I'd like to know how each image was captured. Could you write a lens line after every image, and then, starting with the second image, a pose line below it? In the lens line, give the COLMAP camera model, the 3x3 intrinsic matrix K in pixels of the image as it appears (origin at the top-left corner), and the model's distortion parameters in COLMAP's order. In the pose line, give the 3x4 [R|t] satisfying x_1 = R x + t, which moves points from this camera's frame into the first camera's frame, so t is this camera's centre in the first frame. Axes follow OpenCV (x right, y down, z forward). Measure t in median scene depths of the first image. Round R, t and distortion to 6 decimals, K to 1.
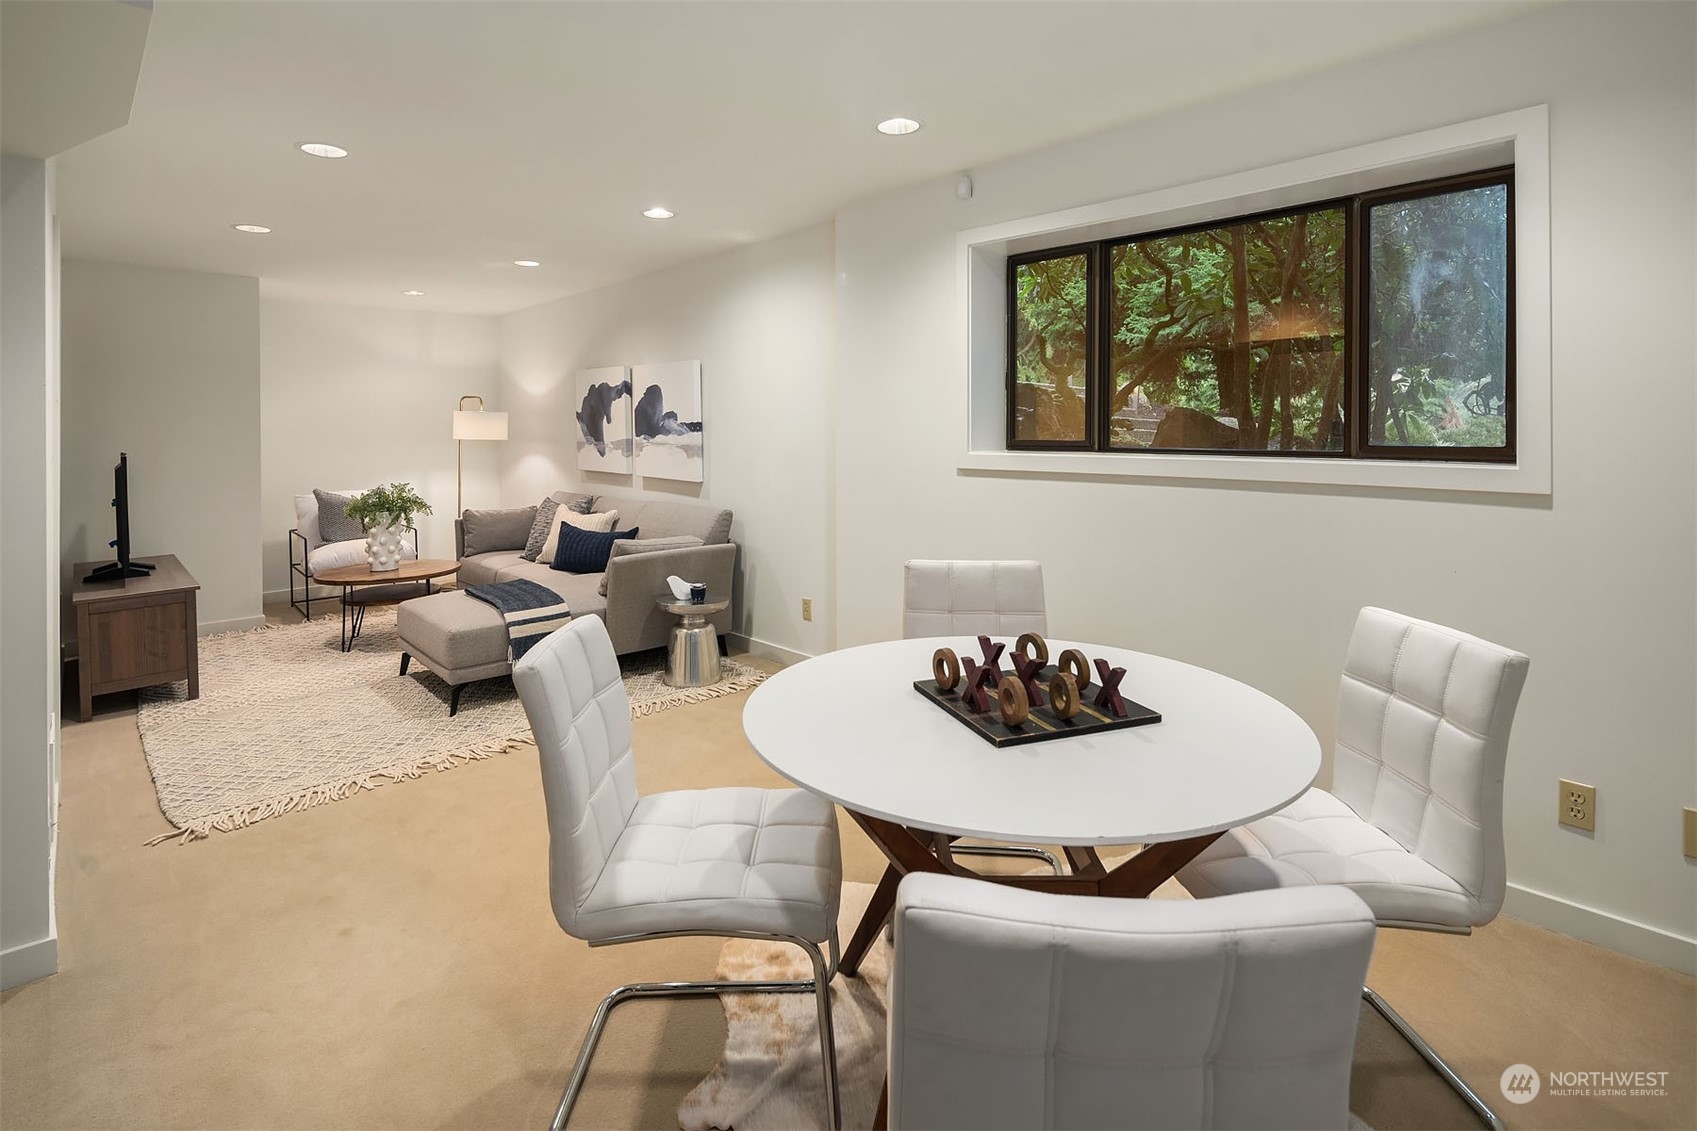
lens RADIAL K [[845.1, 0, 848.5], [0, 845.1, 565.5], [0, 0, 1]] dist [0.000893, 0.000168]
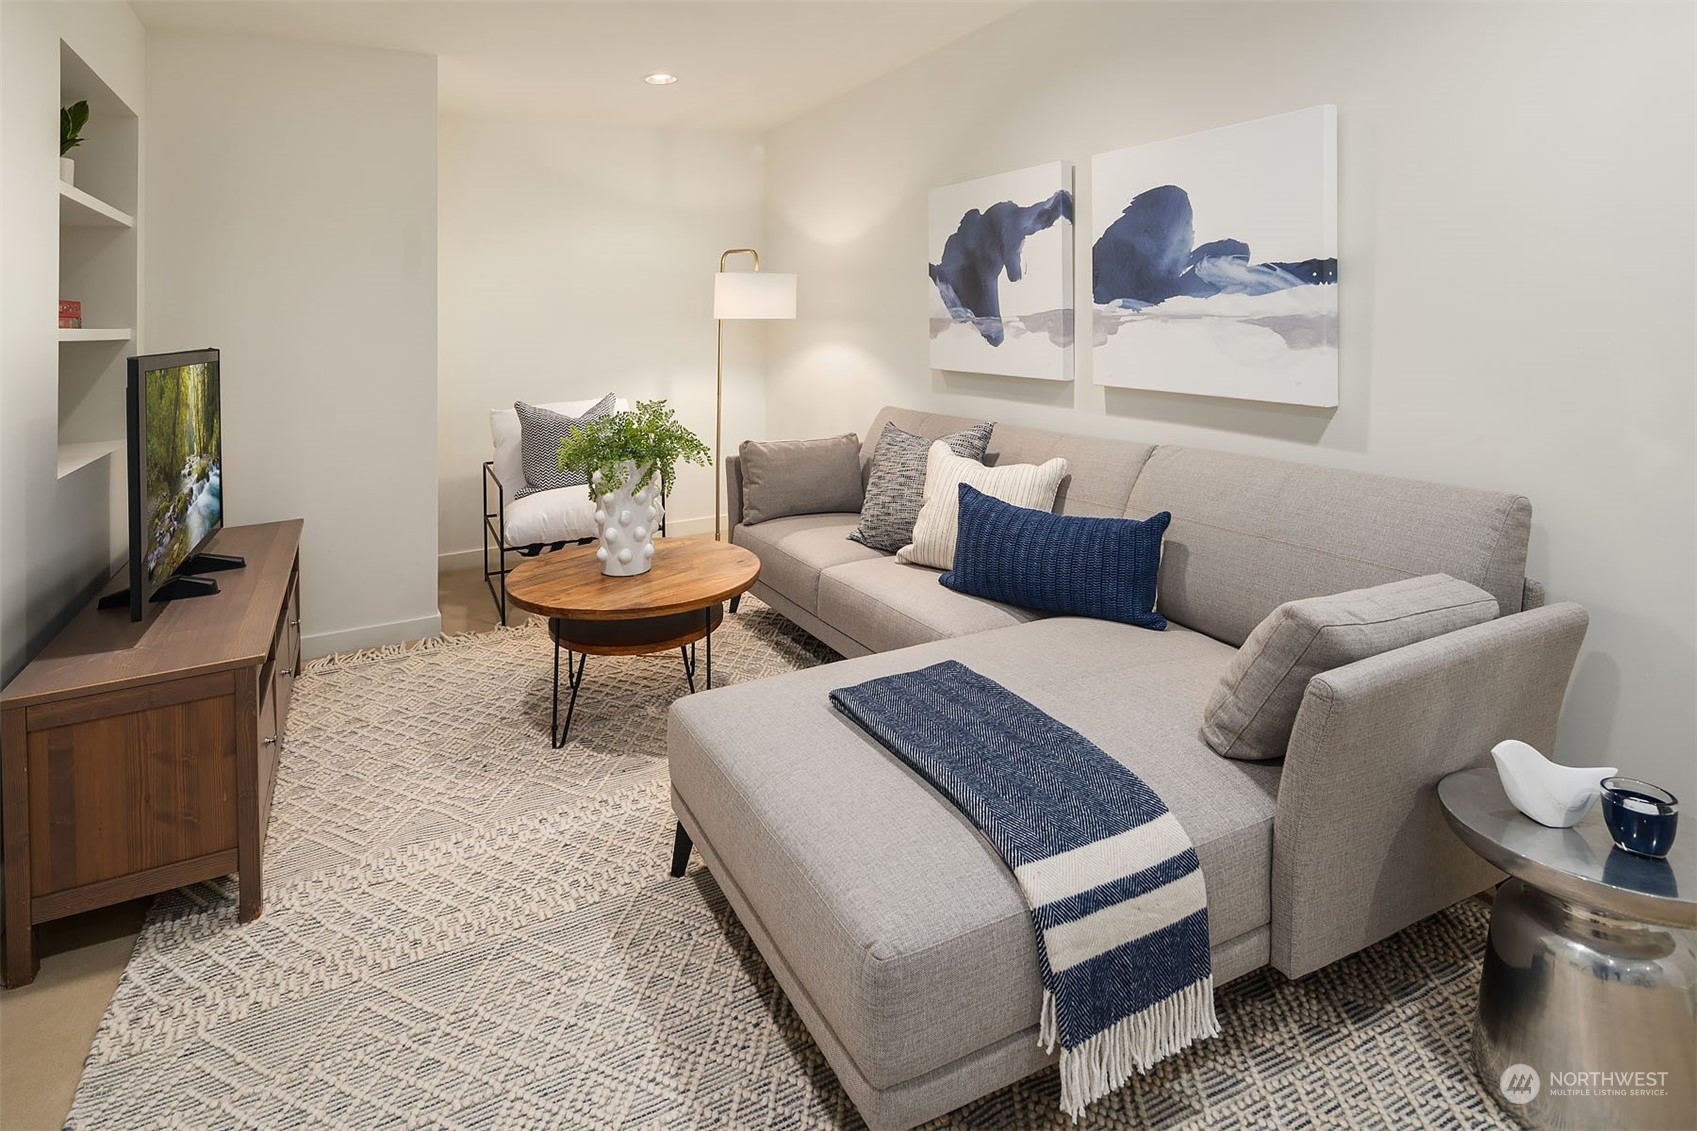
lens RADIAL K [[853.2, 0, 779.6], [0, 853.2, 509.9], [0, 0, 1]] dist [0.000211, -0.000110]
pose [[0.959569, 0.044171, -0.277986, -0.288522], [-0.025700, 0.997234, 0.069747, -0.065253], [0.280298, -0.059782, 0.958050, 0.483229]]
